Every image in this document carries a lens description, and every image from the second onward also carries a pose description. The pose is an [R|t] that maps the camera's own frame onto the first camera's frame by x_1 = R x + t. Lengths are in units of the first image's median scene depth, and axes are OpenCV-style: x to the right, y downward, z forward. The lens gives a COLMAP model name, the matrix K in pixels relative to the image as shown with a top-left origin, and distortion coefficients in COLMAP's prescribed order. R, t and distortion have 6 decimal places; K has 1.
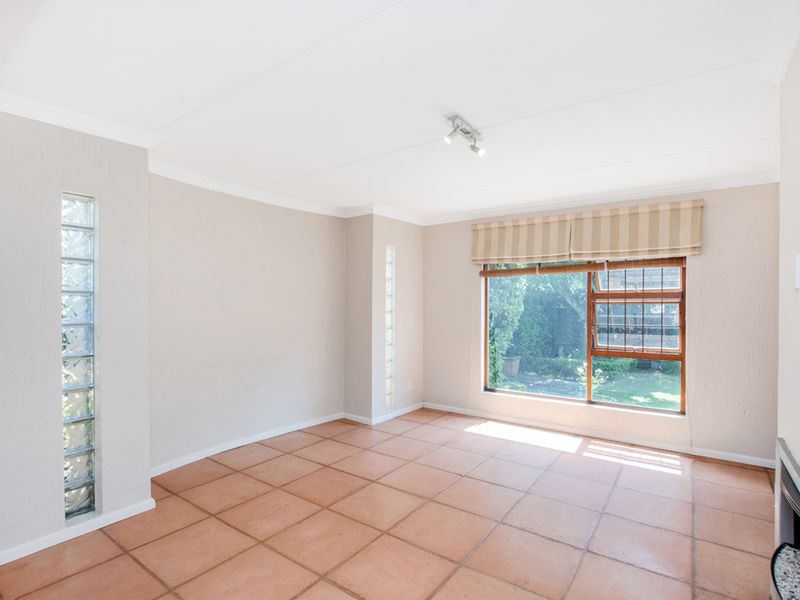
lens RADIAL K [[415.4, 0, 401.9], [0, 415.4, 297.6], [0, 0, 1]] dist [-0.019745, -0.000751]
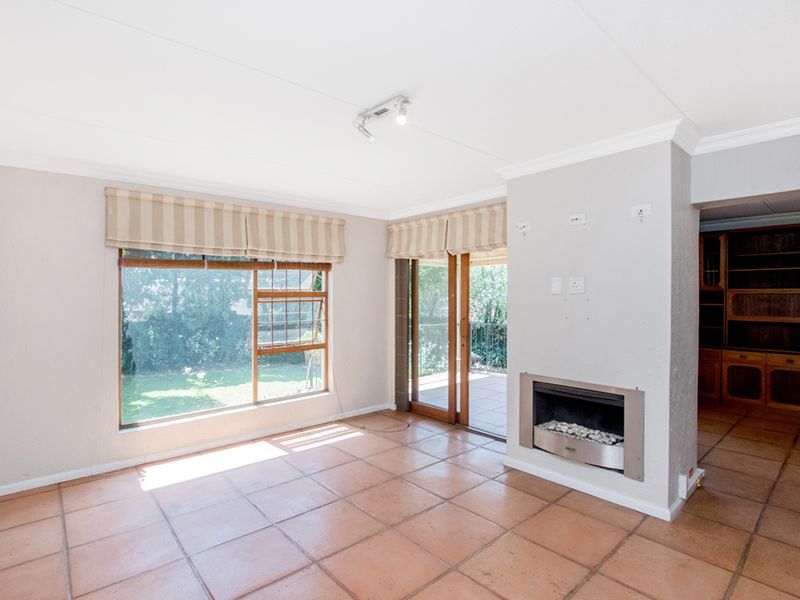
lens RADIAL K [[415.4, 0, 403.5], [0, 415.4, 302.8], [0, 0, 1]] dist [-0.019745, -0.000751]
pose [[0.228070, -0.022339, 0.973388, -0.435304], [-0.006861, 0.999675, 0.024550, -0.011805], [-0.973621, -0.012278, 0.227843, 0.459722]]
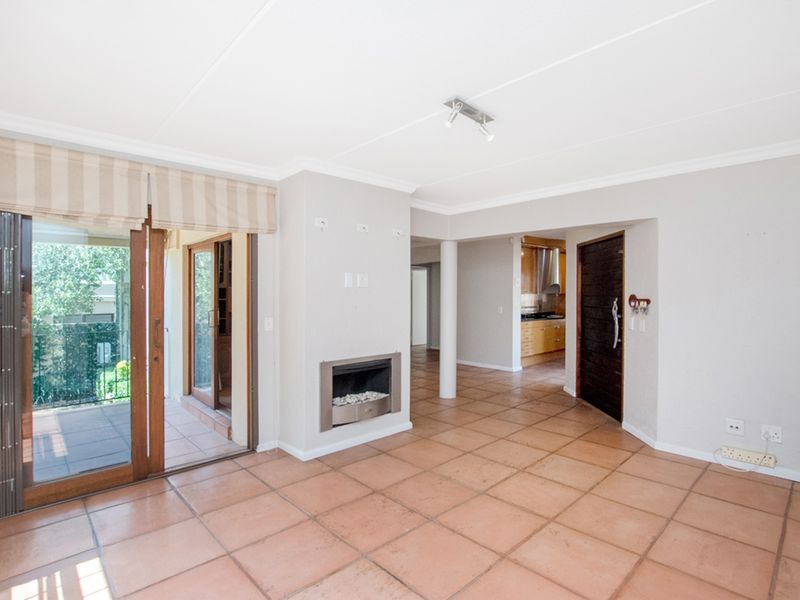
lens RADIAL K [[415.9, 0, 401.2], [0, 415.9, 302.8], [0, 0, 1]] dist [-0.007924, 0.000512]
pose [[-0.978911, -0.007505, 0.204148, 0.068815], [-0.007151, 0.999971, 0.002472, 0.018709], [-0.204161, 0.000960, -0.978937, 1.213892]]
